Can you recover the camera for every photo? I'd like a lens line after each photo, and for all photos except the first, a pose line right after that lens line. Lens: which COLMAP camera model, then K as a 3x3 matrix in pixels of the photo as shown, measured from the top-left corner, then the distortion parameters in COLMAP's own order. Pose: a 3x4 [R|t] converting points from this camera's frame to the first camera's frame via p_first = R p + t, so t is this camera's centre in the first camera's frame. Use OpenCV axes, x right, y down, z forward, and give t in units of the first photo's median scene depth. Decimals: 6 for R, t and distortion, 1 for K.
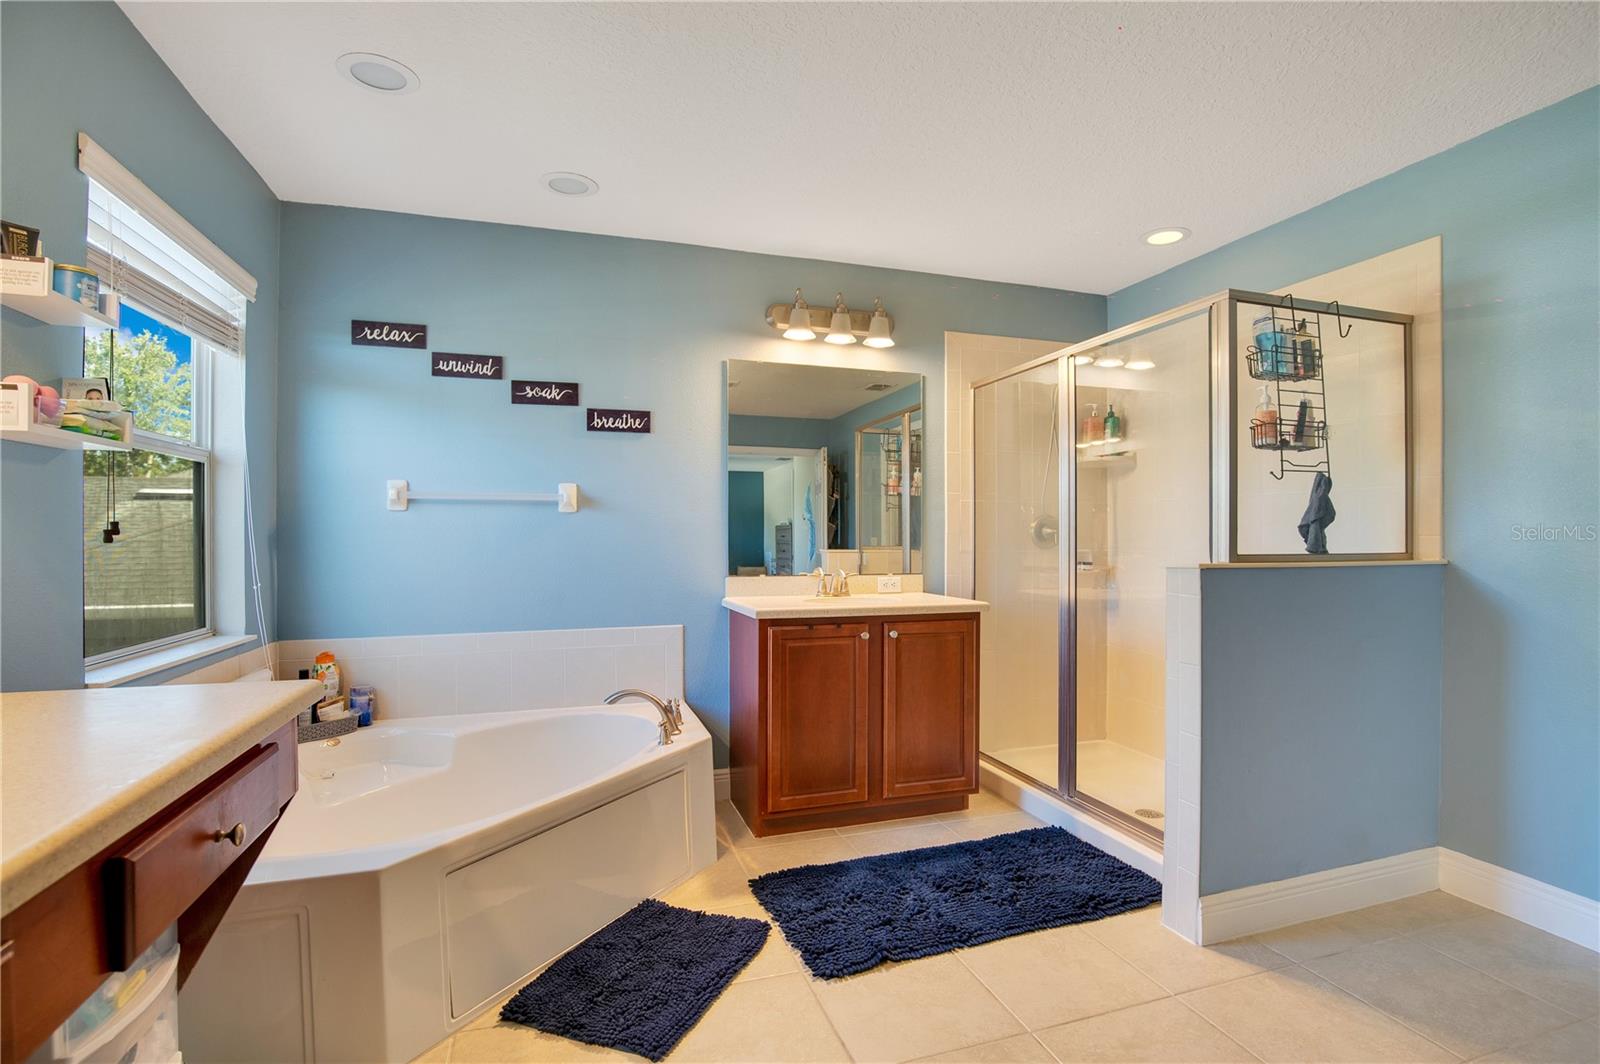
lens RADIAL K [[759.5, 0, 804.7], [0, 759.5, 538.9], [0, 0, 1]] dist [-0.027677, -0.000883]
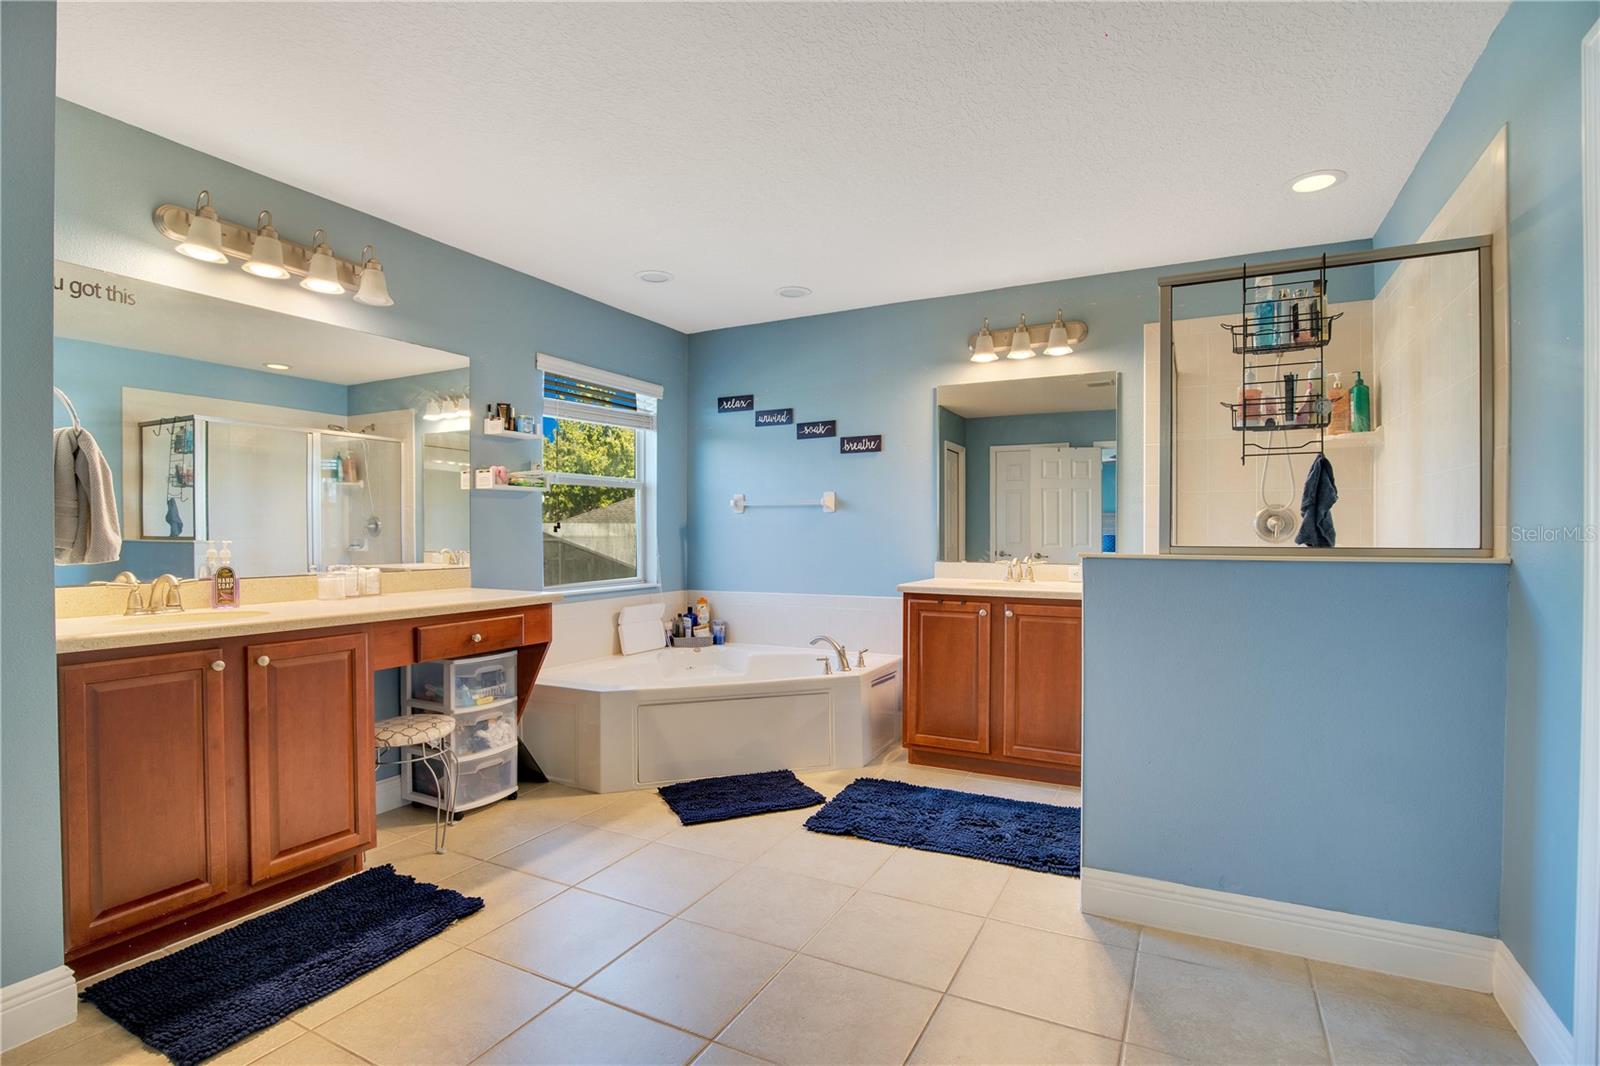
lens RADIAL K [[759.5, 0, 802.9], [0, 759.5, 533.8], [0, 0, 1]] dist [-0.027677, -0.000883]
pose [[0.692558, 0.002988, -0.721356, 0.721471], [-0.002861, 0.999995, 0.001395, 0.003758], [0.721356, 0.001097, 0.692563, -0.020682]]
